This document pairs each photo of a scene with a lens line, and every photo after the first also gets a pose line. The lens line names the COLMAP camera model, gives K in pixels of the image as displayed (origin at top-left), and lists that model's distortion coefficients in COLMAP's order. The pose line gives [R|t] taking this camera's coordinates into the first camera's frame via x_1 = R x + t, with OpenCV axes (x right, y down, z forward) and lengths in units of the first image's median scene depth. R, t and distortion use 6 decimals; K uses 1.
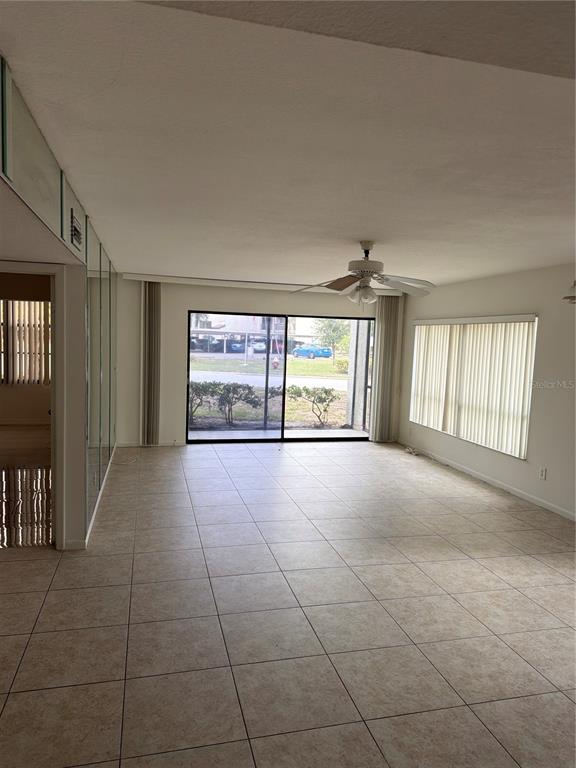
lens RADIAL K [[544.8, 0, 287.8], [0, 544.8, 385.4], [0, 0, 1]] dist [-0.002233, -0.004545]
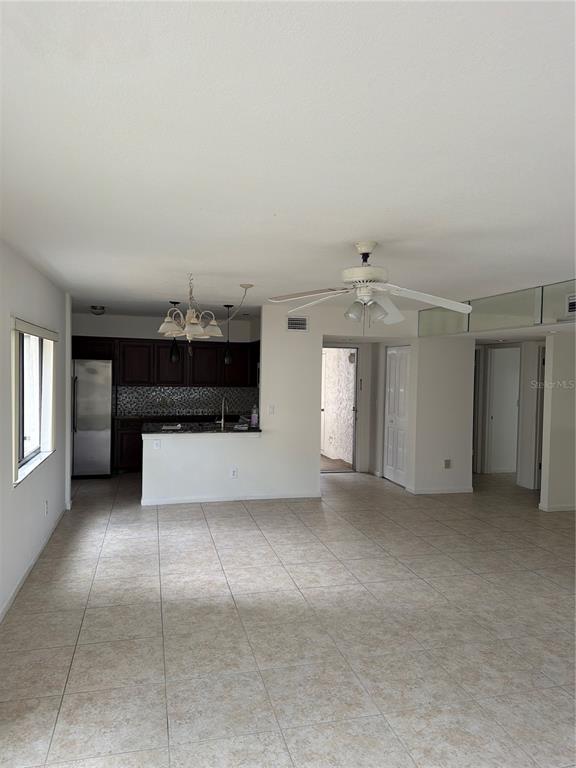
lens RADIAL K [[544.8, 0, 287.9], [0, 544.8, 384.5], [0, 0, 1]] dist [-0.002233, -0.004545]
pose [[-0.998876, -0.047387, -0.000696, 0.286480], [-0.047139, 0.991927, 0.117720, -0.179546], [-0.004888, 0.117620, -0.993047, 2.094226]]
